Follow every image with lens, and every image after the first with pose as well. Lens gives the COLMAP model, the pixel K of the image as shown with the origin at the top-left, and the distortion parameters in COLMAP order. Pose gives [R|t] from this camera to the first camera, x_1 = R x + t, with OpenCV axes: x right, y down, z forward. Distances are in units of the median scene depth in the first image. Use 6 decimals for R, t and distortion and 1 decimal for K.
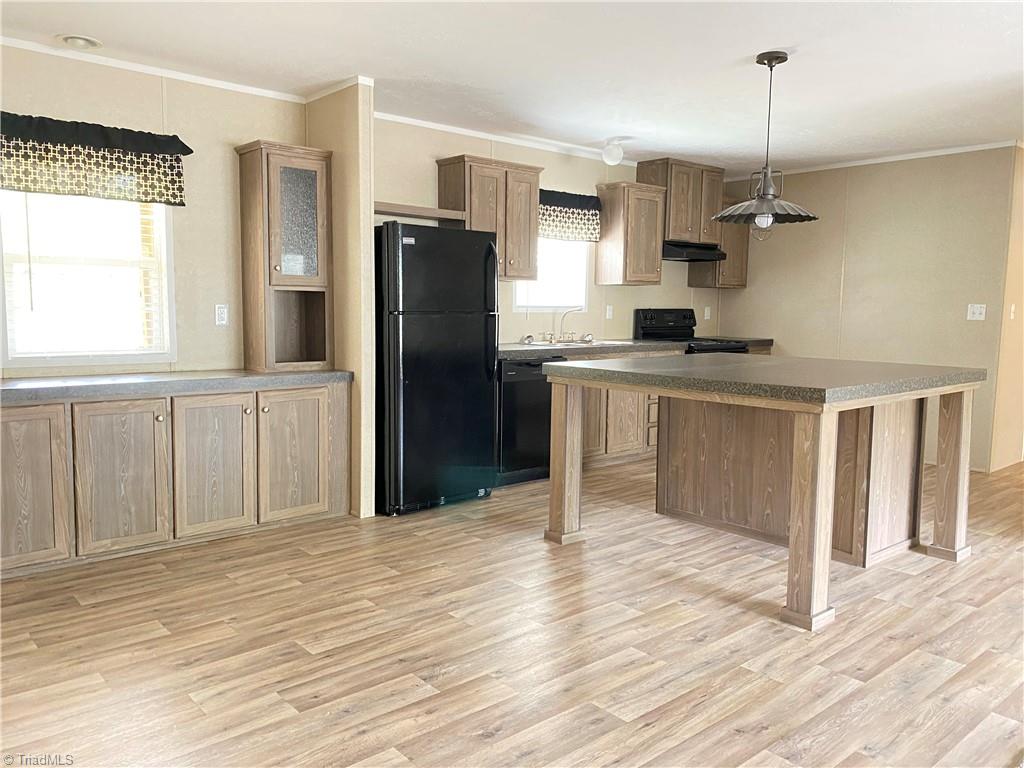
lens RADIAL K [[774.0, 0, 505.0], [0, 774.0, 383.6], [0, 0, 1]] dist [0.012279, -0.014324]
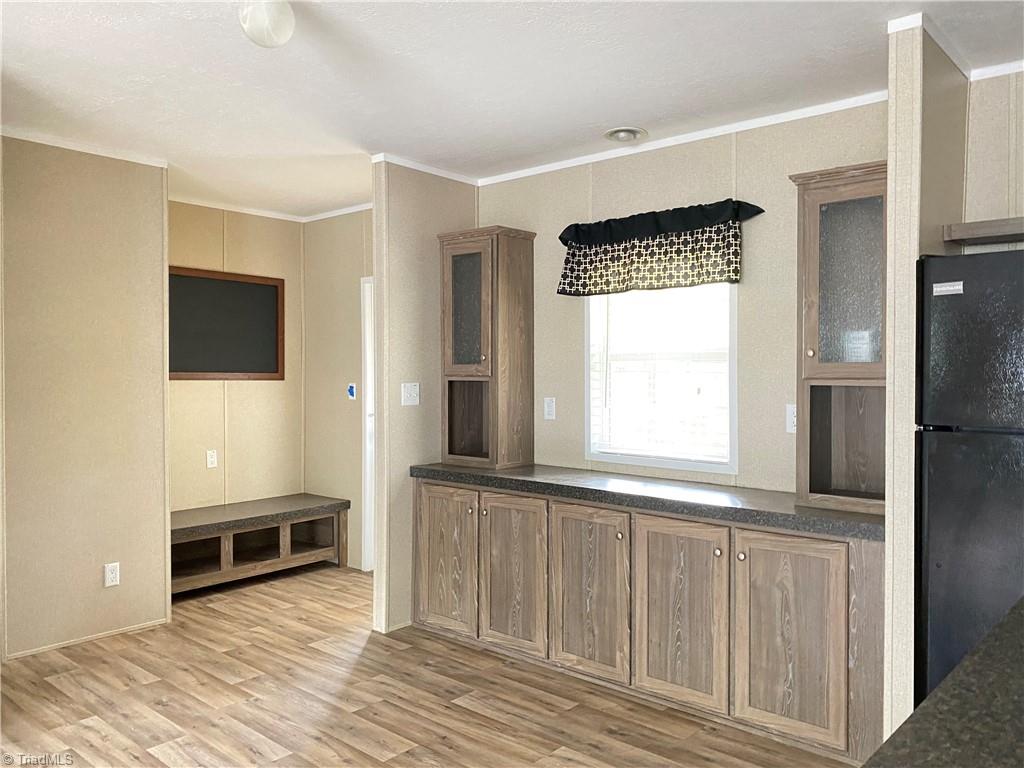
lens RADIAL K [[774.0, 0, 505.8], [0, 774.0, 380.8], [0, 0, 1]] dist [0.012279, -0.014324]
pose [[0.143175, -0.006707, -0.989675, 0.337383], [-0.102957, 0.994451, -0.021634, -0.082441], [0.984328, 0.104991, 0.141690, 0.640463]]
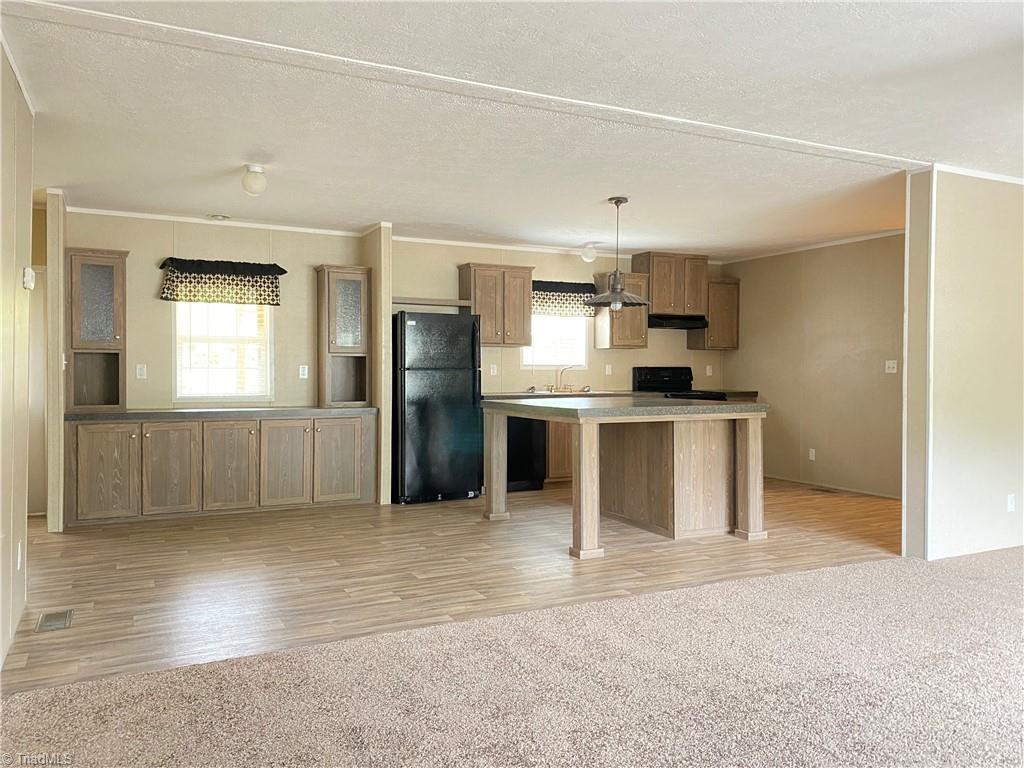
lens RADIAL K [[774.0, 0, 522.3], [0, 774.0, 382.8], [0, 0, 1]] dist [0.012279, -0.014324]
pose [[0.971379, -0.004824, -0.237484, 0.456024], [-0.015500, 0.996376, -0.083639, 0.060623], [0.237027, 0.084926, 0.967784, -0.433477]]
